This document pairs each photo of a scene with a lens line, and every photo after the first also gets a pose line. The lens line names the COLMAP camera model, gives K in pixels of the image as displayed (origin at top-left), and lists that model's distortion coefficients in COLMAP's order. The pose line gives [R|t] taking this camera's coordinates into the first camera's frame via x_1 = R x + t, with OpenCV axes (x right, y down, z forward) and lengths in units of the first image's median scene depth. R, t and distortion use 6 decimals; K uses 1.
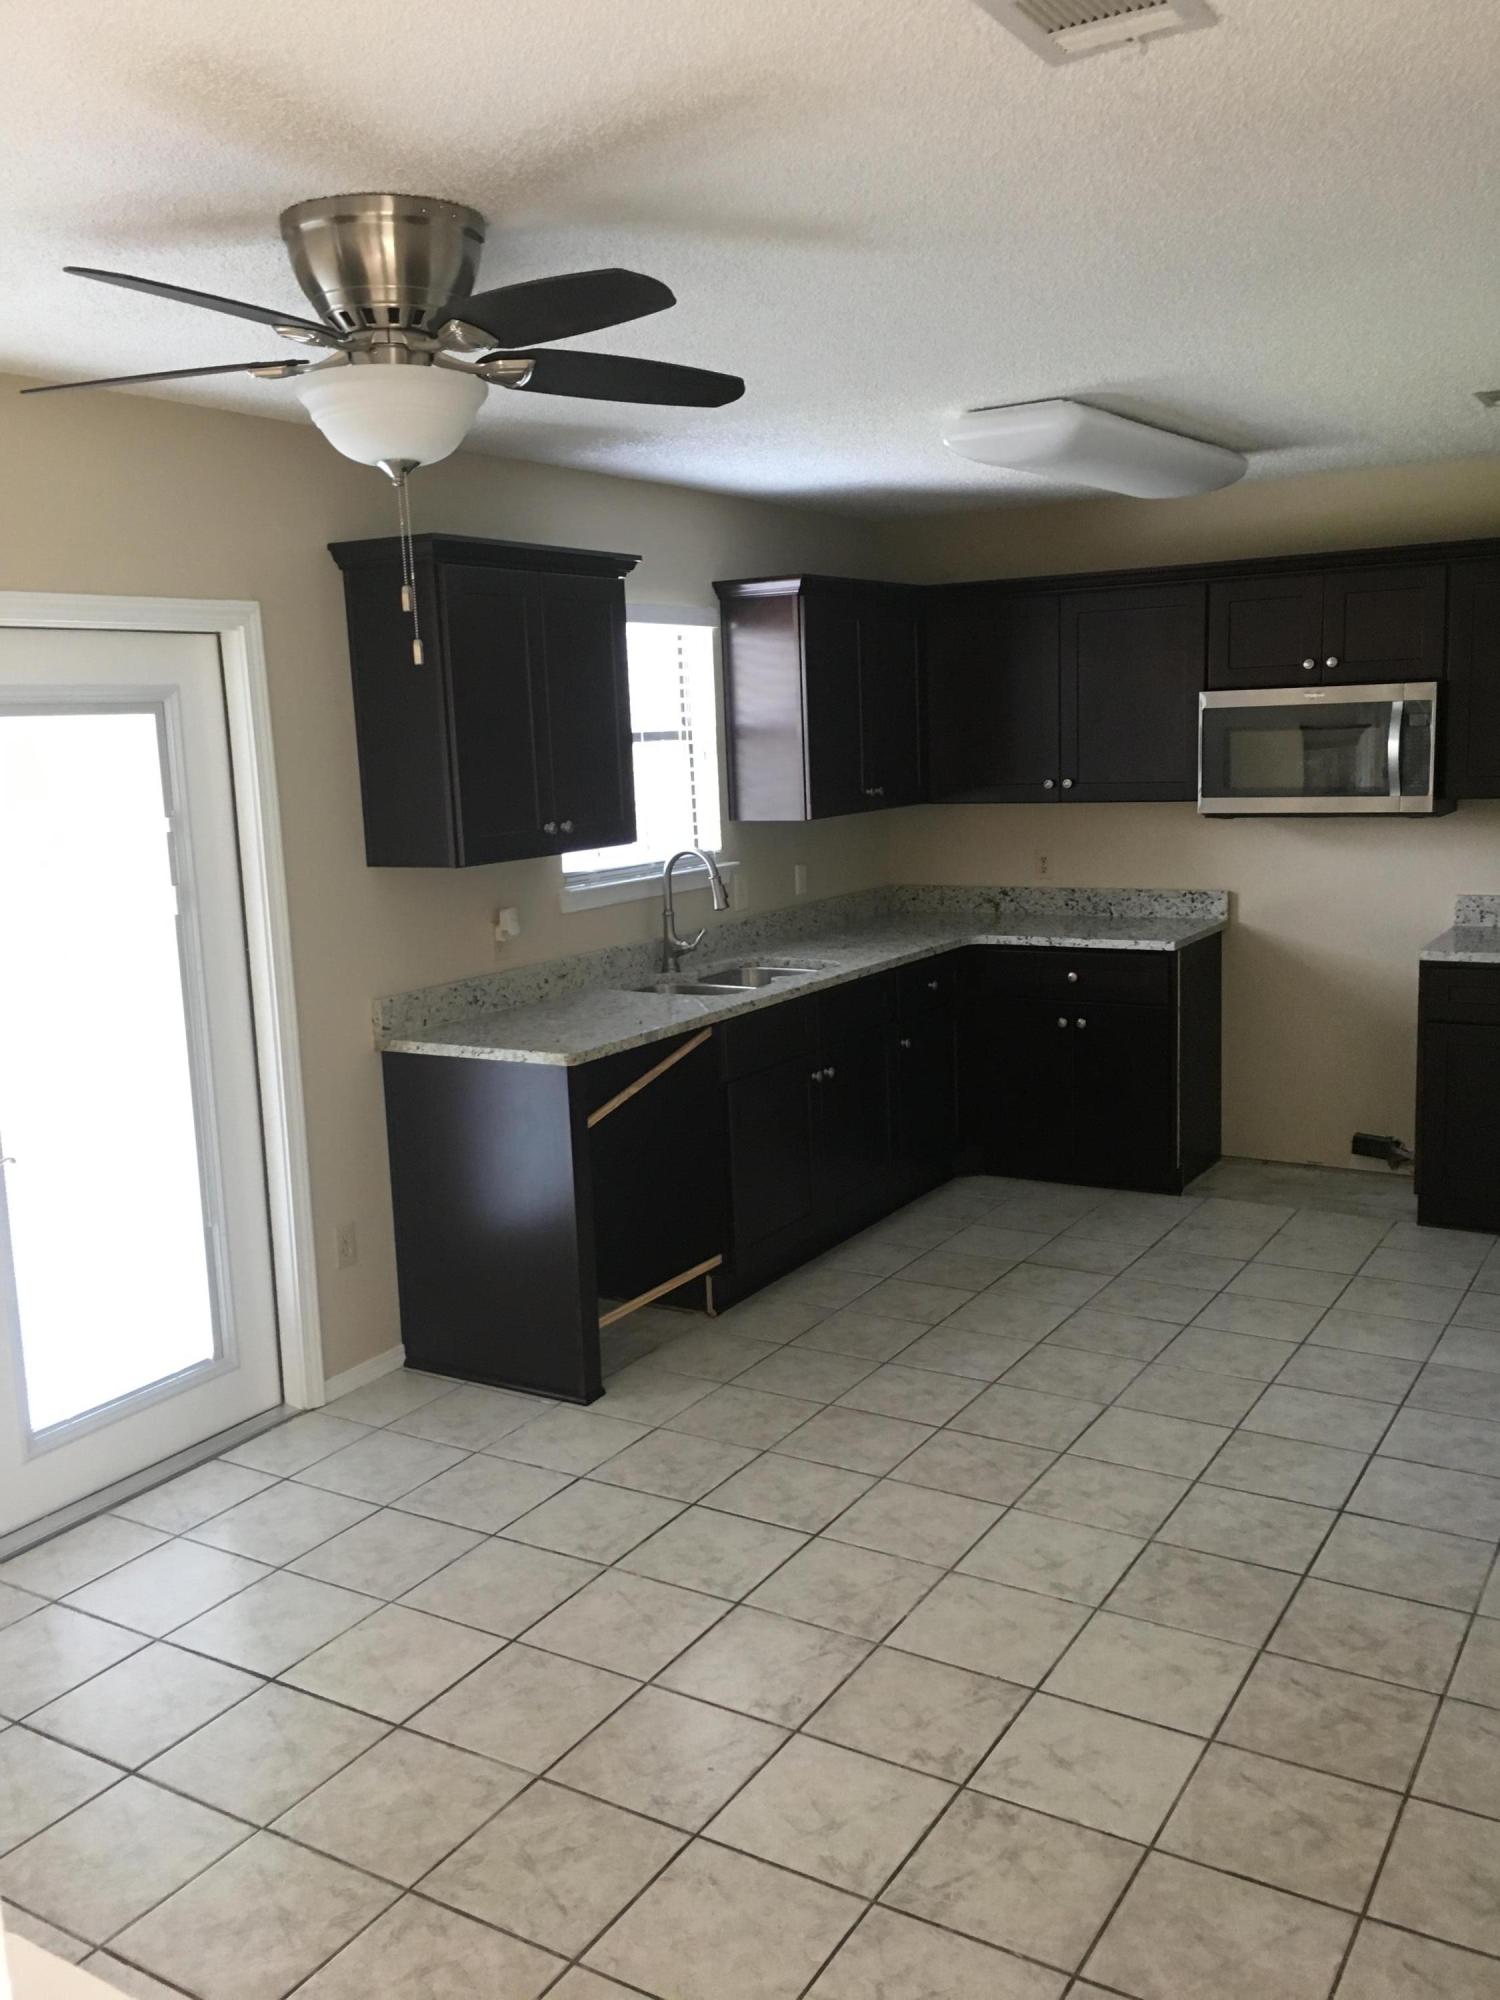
lens RADIAL K [[1703.9, 0, 757.6], [0, 1703.9, 997.3], [0, 0, 1]] dist [0.078944, -0.114395]
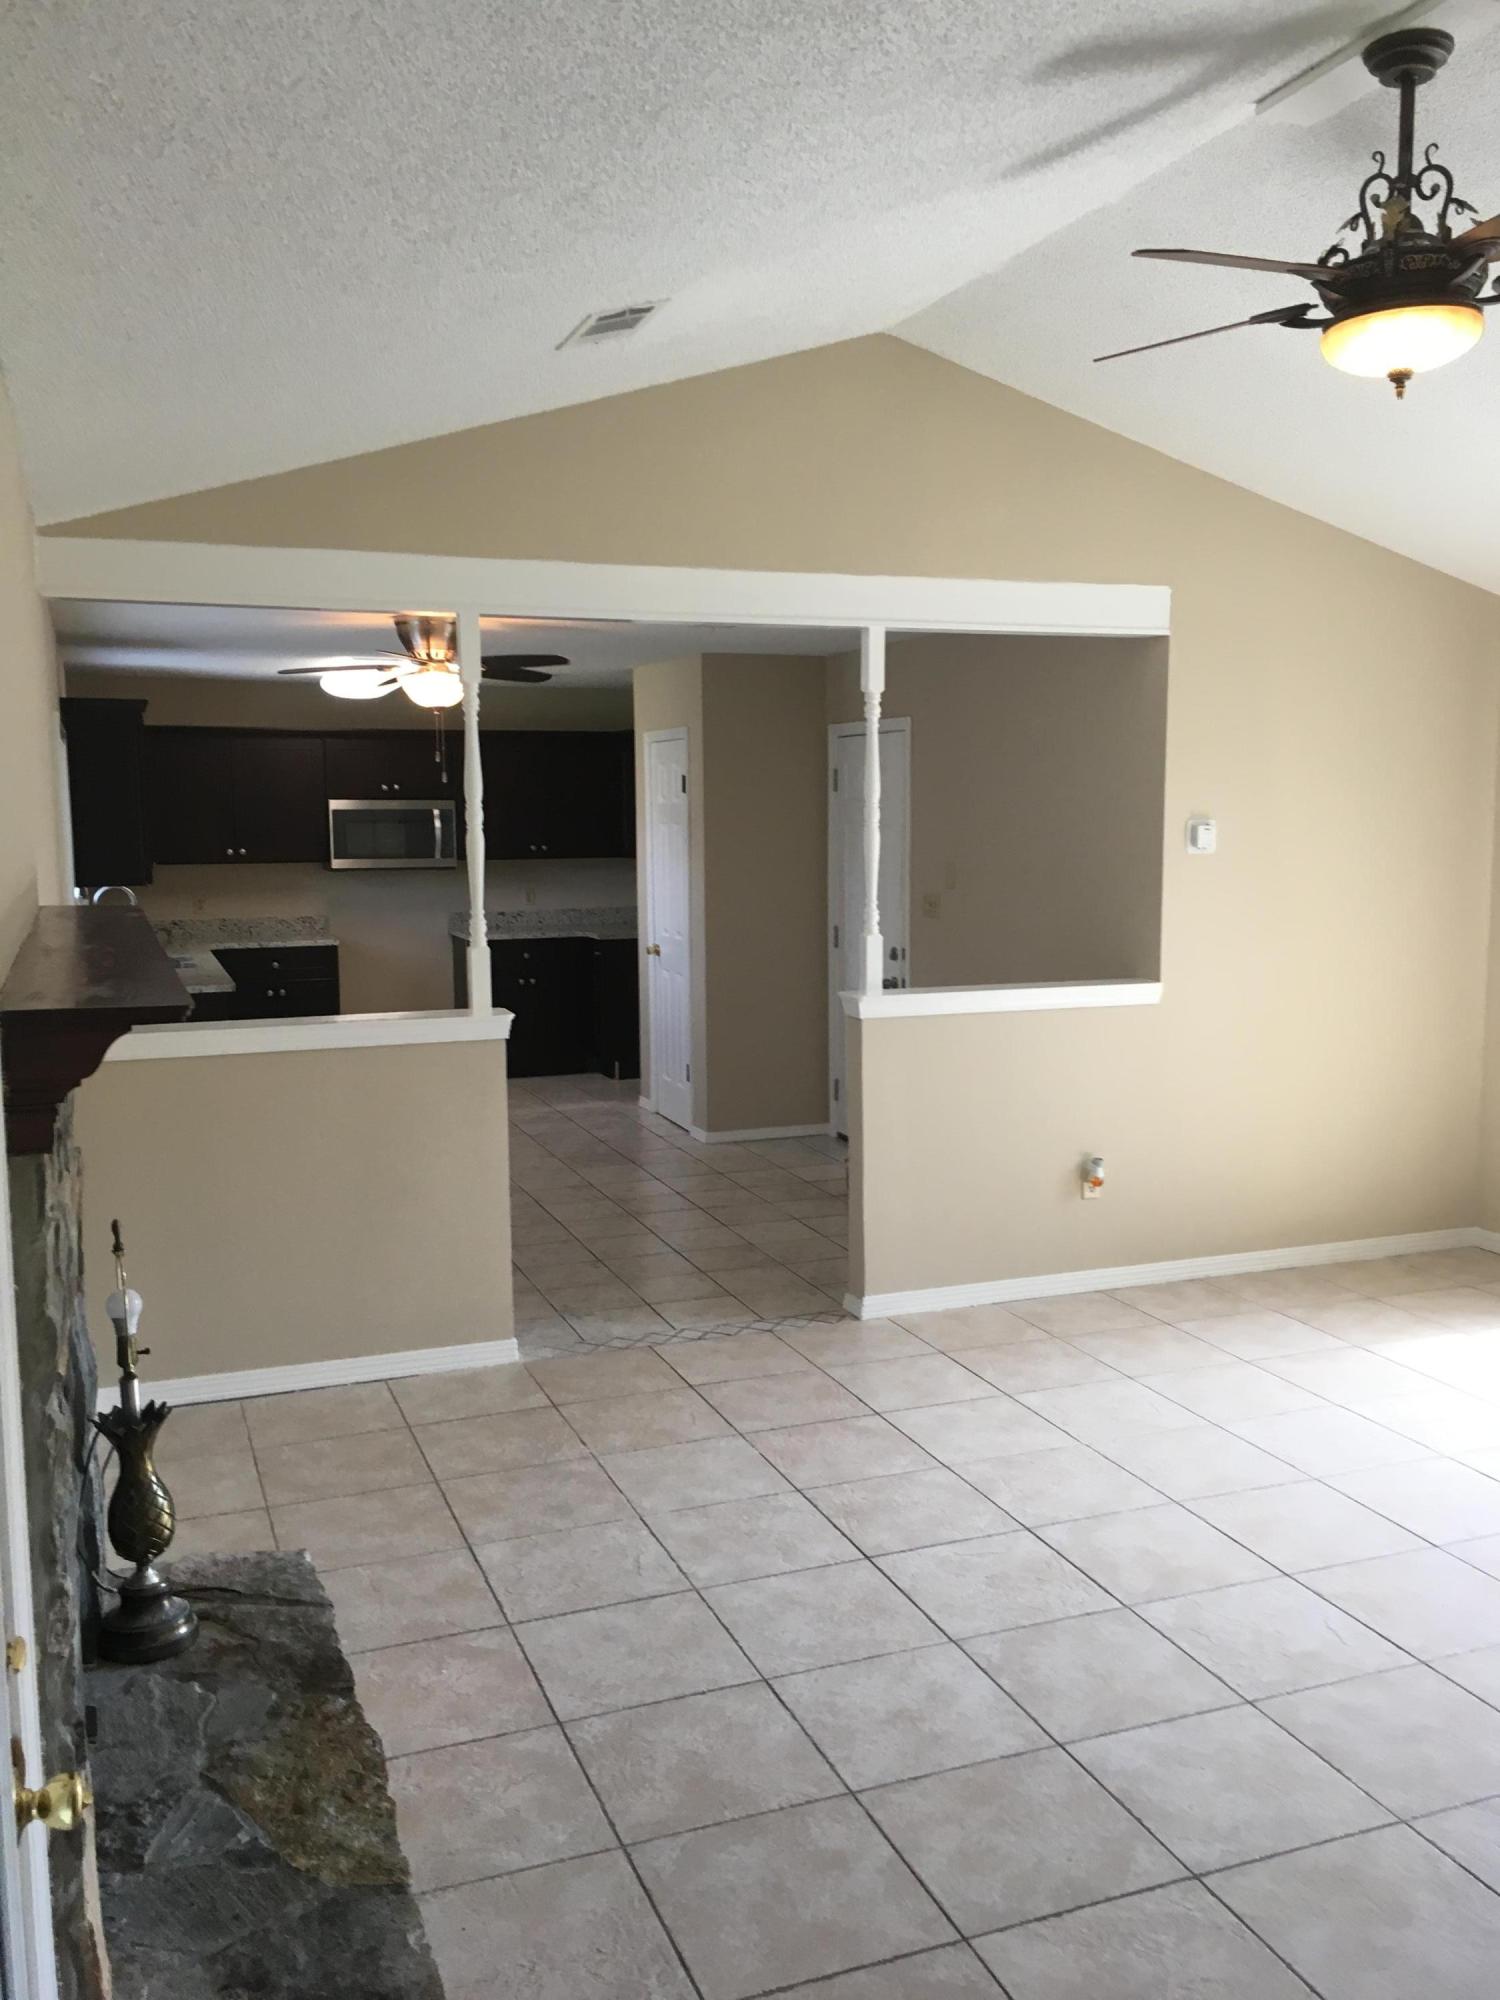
lens RADIAL K [[1708.0, 0, 755.6], [0, 1708.0, 998.9], [0, 0, 1]] dist [0.091394, -0.128369]
pose [[0.613271, -0.060392, 0.787560, -1.167453], [0.112251, 0.993617, -0.011217, 0.125804], [-0.781855, 0.095283, 0.616136, -0.552346]]
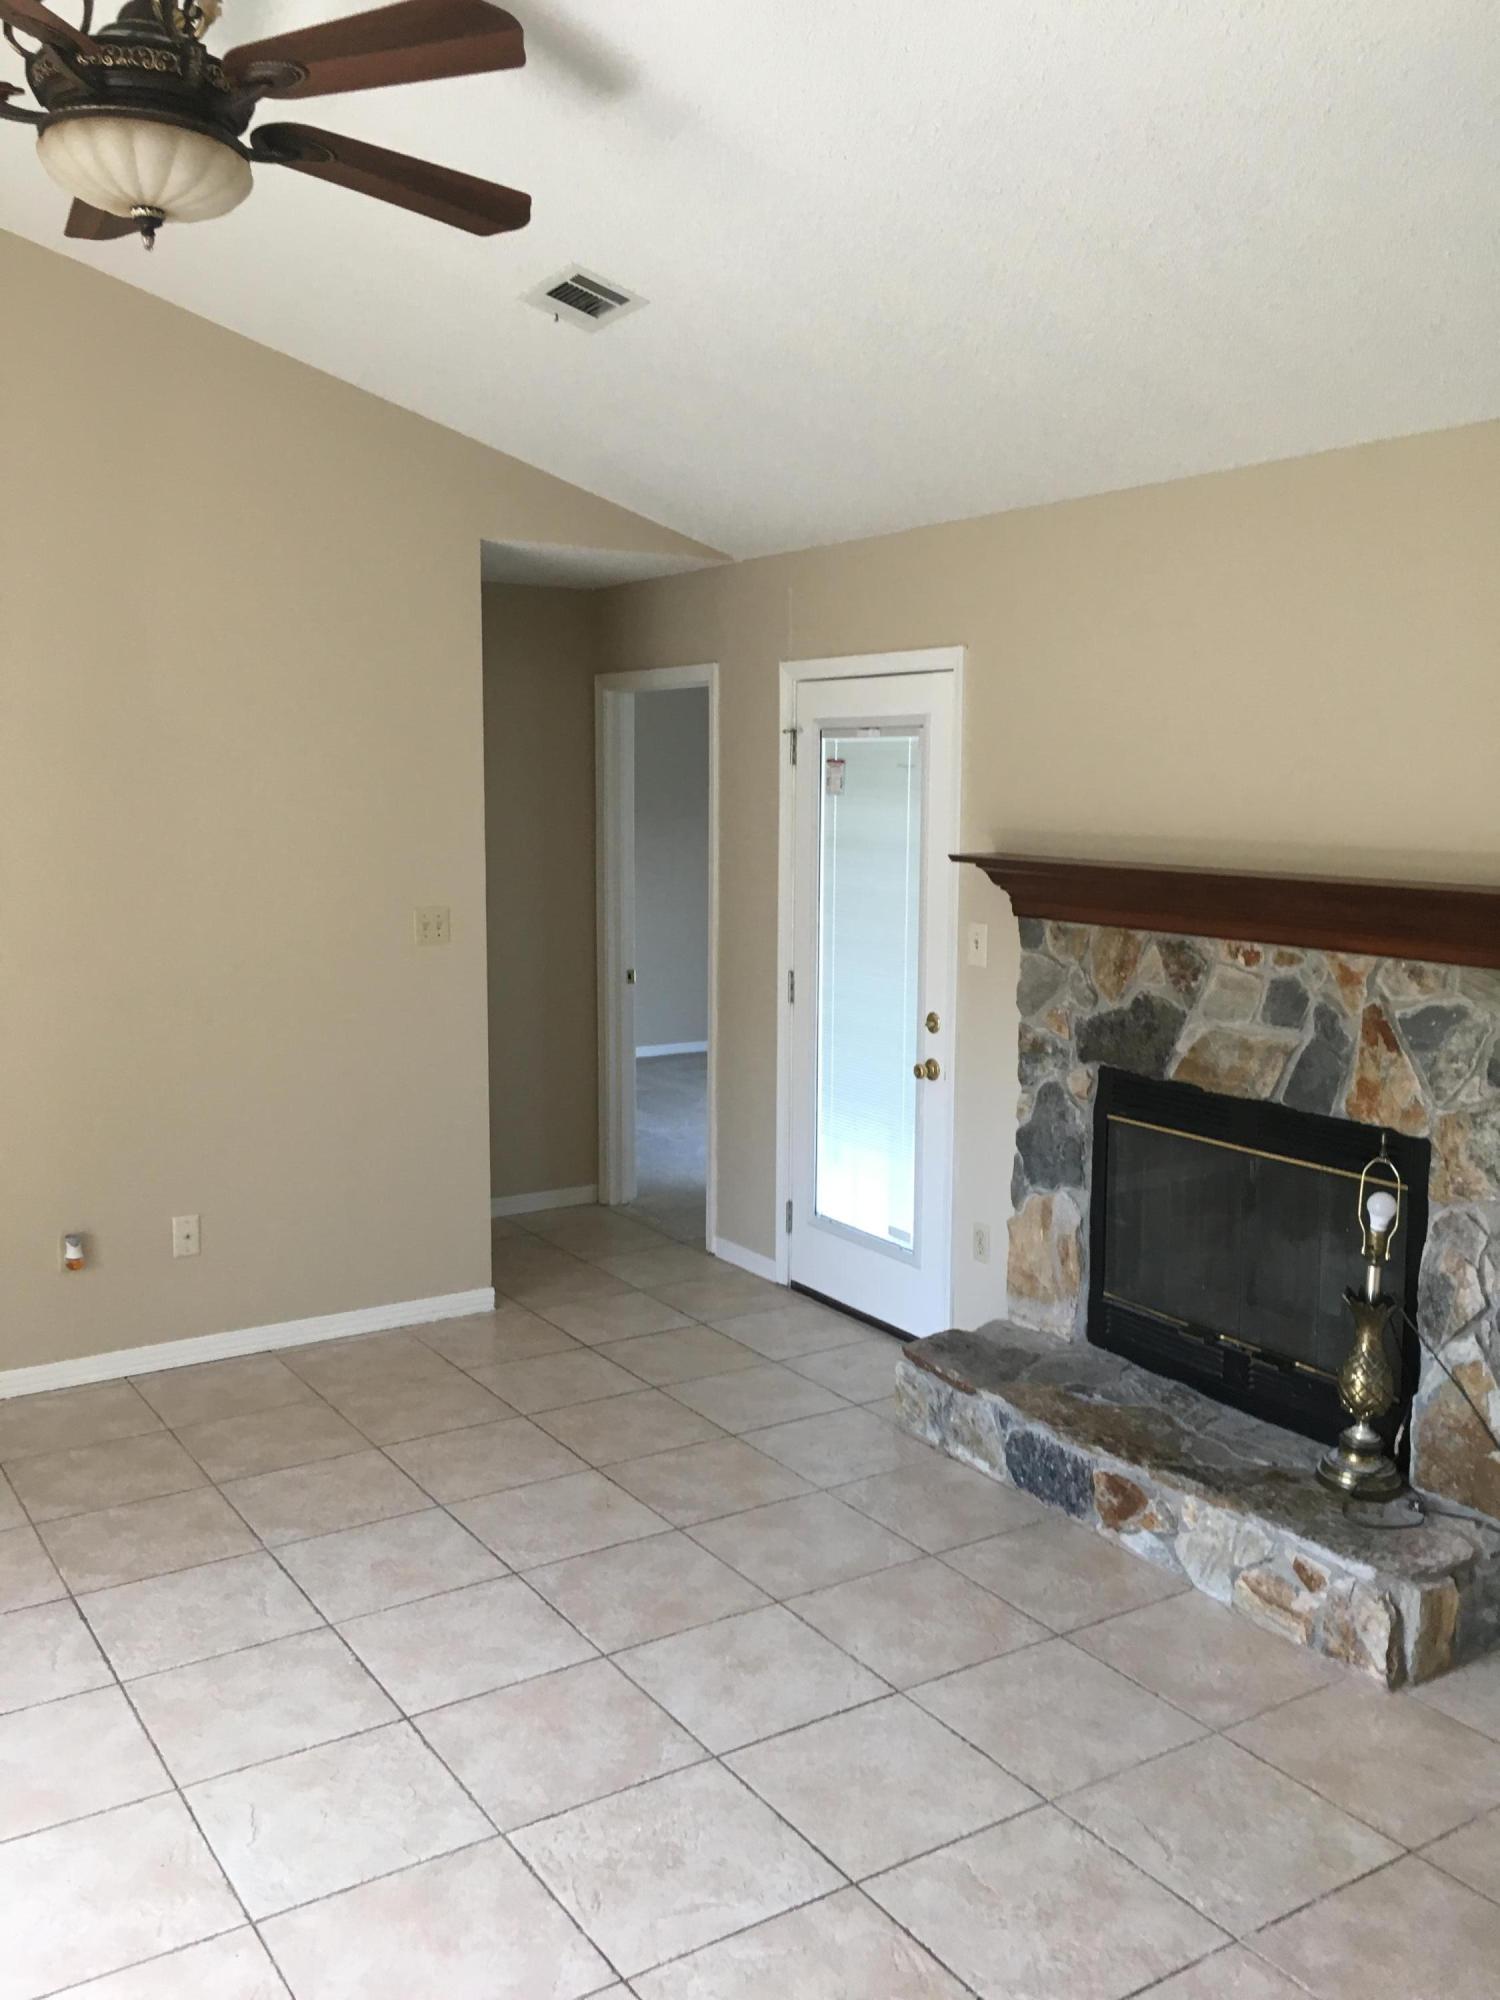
lens RADIAL K [[1716.8, 0, 750.4], [0, 1716.8, 986.2], [0, 0, 1]] dist [0.086216, -0.099811]
pose [[-0.436107, 0.143985, -0.888301, 0.085202], [-0.137585, 0.964843, 0.223938, -0.038069], [0.889315, 0.219878, -0.400964, 0.129833]]
